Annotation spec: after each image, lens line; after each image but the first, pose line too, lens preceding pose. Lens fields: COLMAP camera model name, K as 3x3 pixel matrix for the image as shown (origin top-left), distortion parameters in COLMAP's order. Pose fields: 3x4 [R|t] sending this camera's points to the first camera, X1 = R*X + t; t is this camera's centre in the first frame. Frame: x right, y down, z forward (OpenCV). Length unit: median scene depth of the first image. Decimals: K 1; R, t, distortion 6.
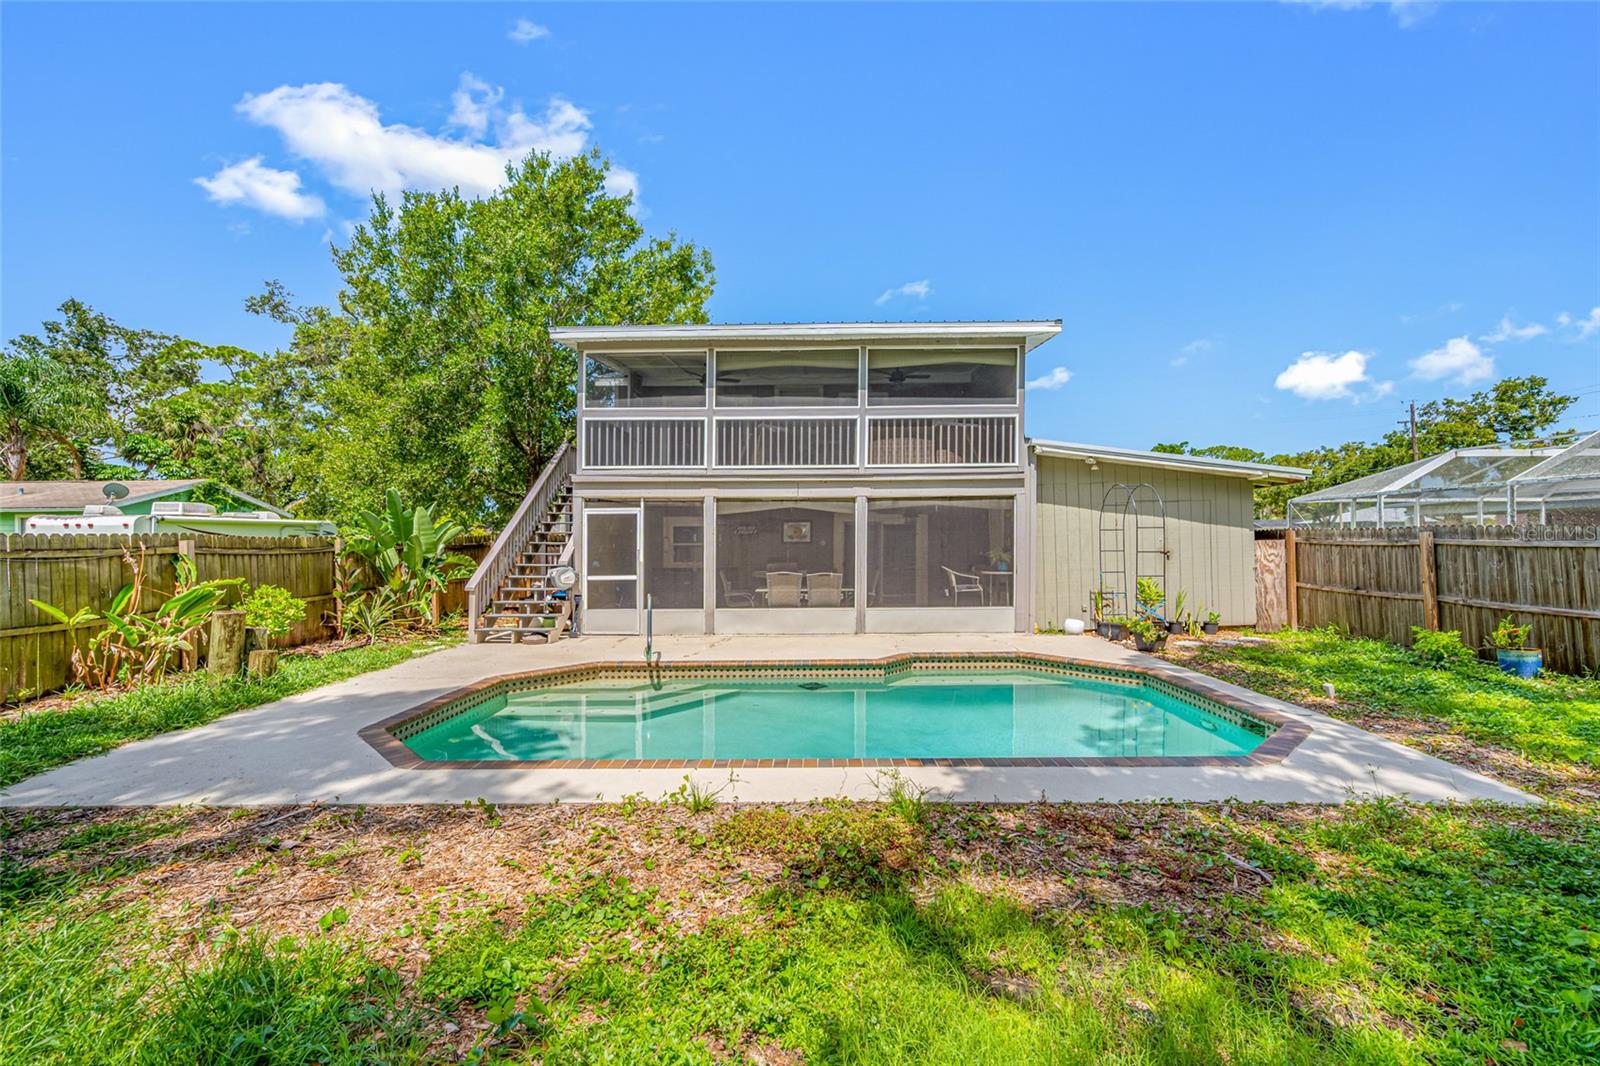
lens RADIAL K [[653.6, 0, 807.7], [0, 653.6, 542.6], [0, 0, 1]] dist [0.001947, 0.000112]
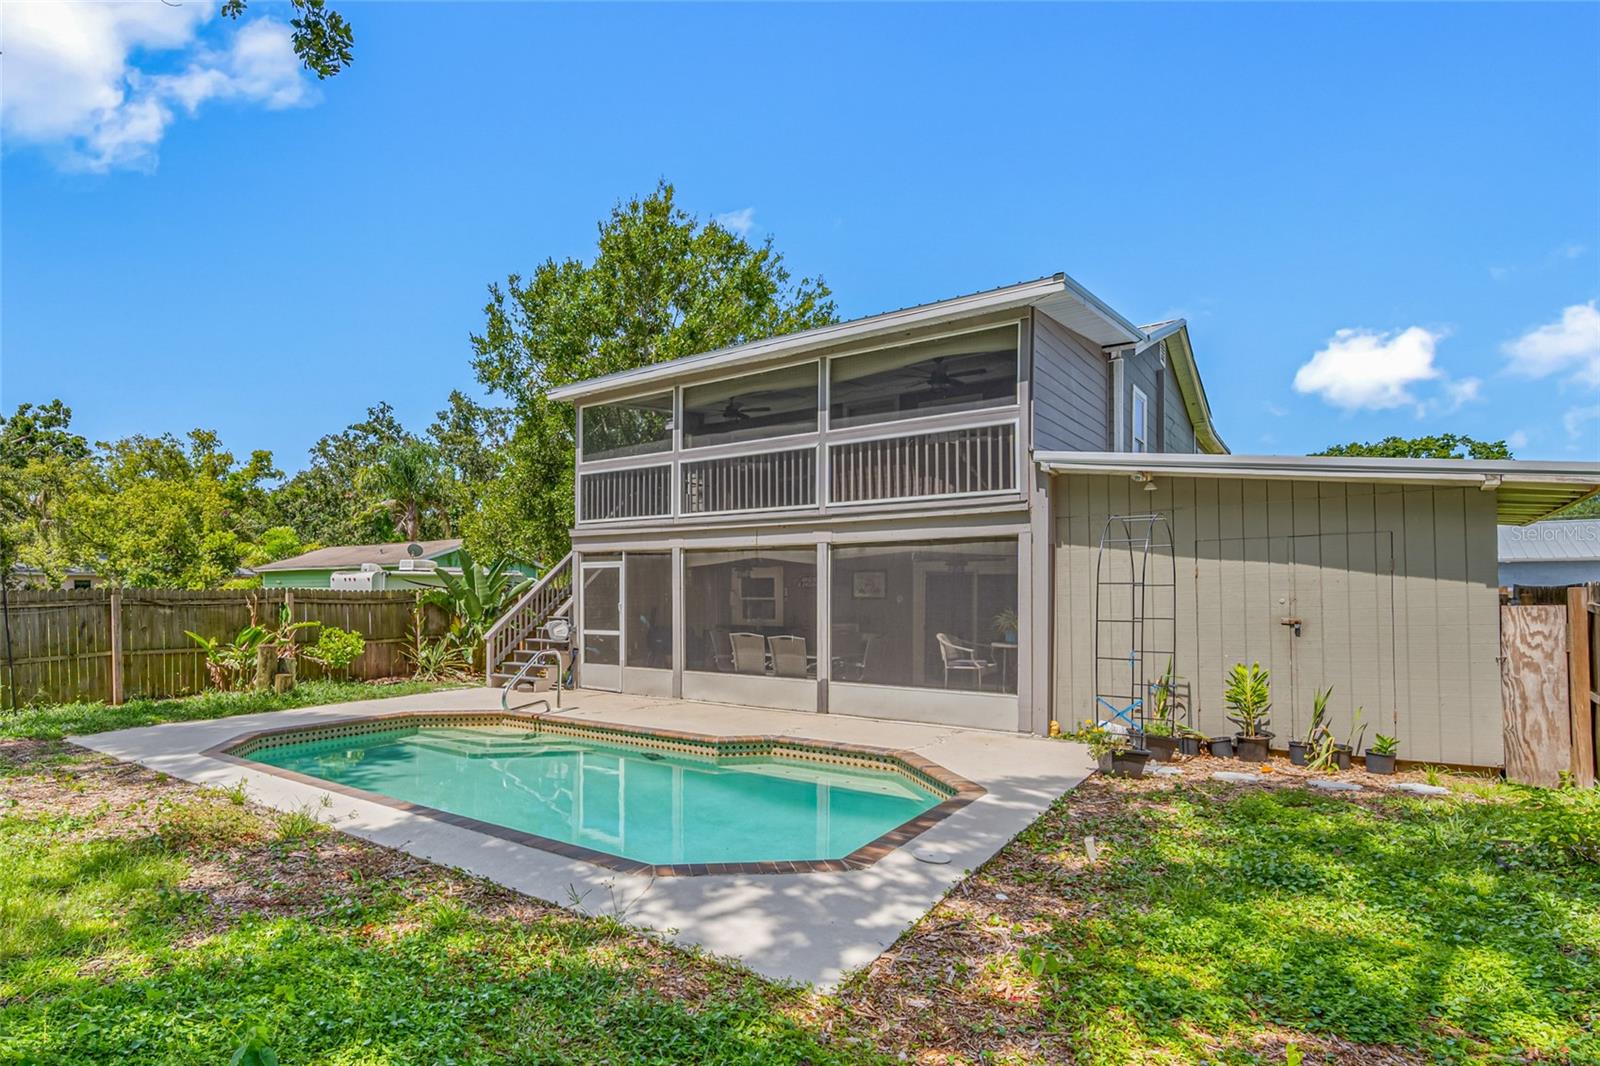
lens RADIAL K [[860.2, 0, 719.1], [0, 860.2, 592.5], [0, 0, 1]] dist [0.004974, -0.000902]
pose [[0.791003, 0.007600, -0.611765, 0.632376], [-0.006462, 0.999971, 0.004068, -0.012916], [0.611778, 0.000735, 0.791029, 0.080859]]
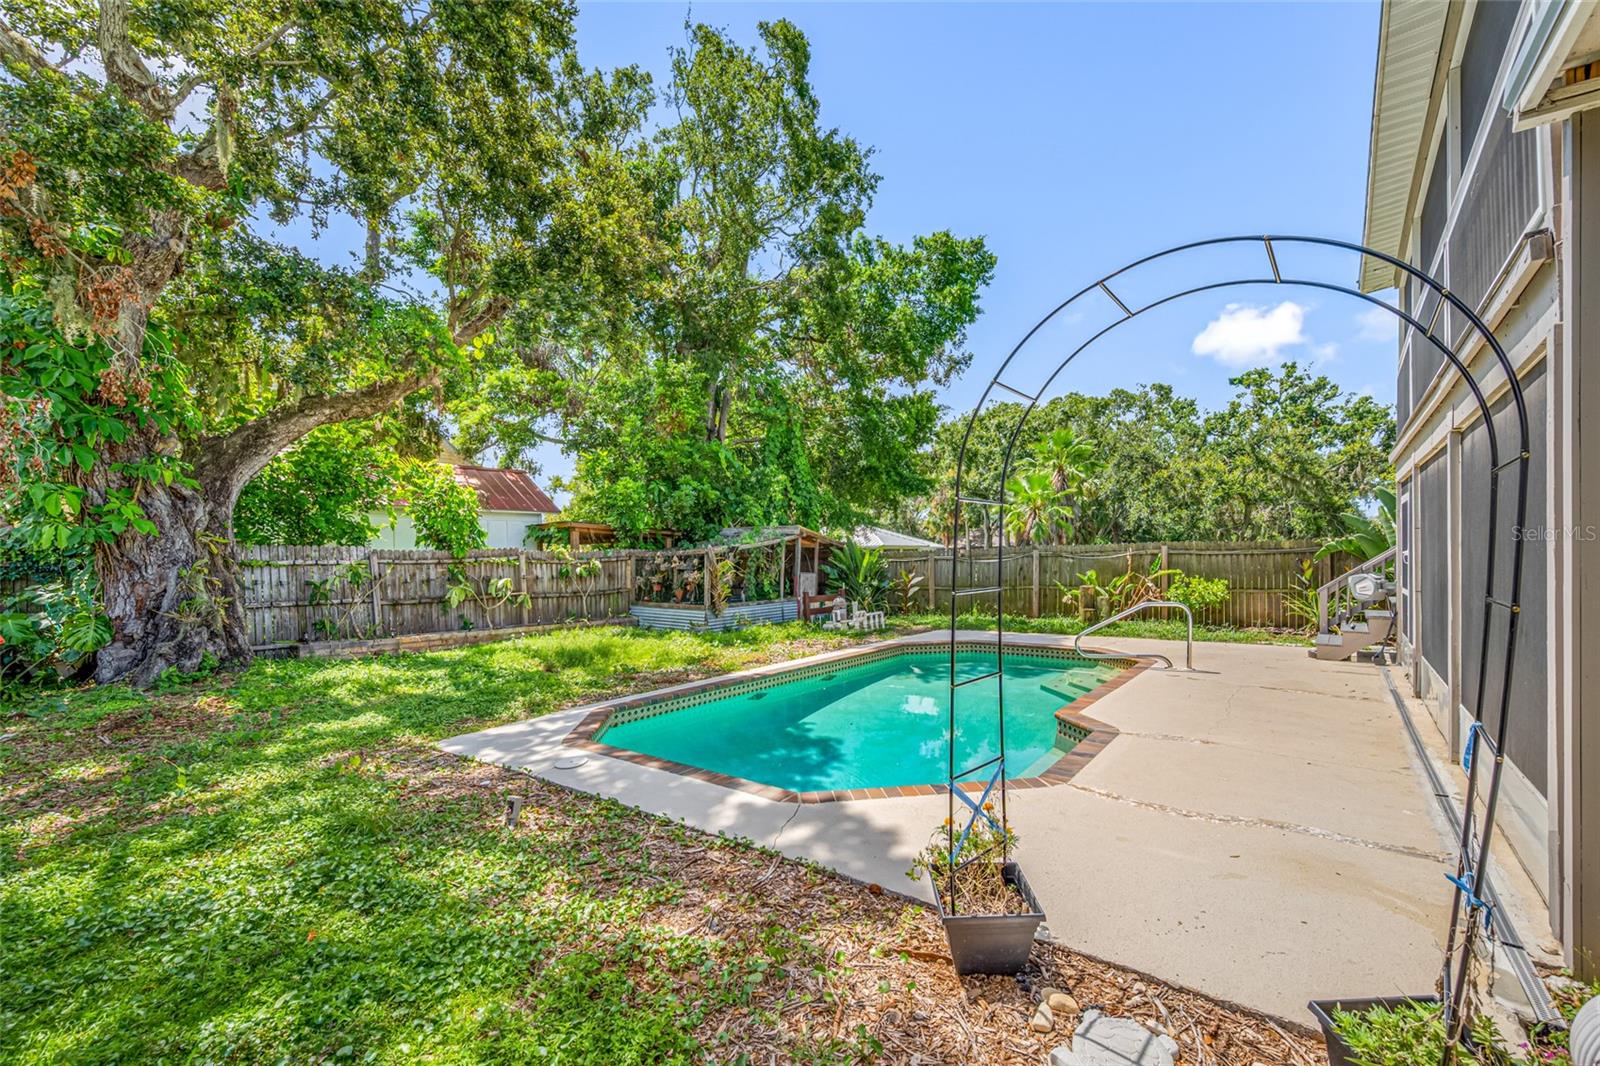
lens RADIAL K [[662.7, 0, 807.7], [0, 662.7, 555.6], [0, 0, 1]] dist [0.004115, -0.000306]
pose [[-0.635163, 0.017968, -0.772169, 0.680689], [0.023652, 0.999713, 0.003807, -0.005398], [0.772016, -0.015846, -0.635406, 0.951152]]
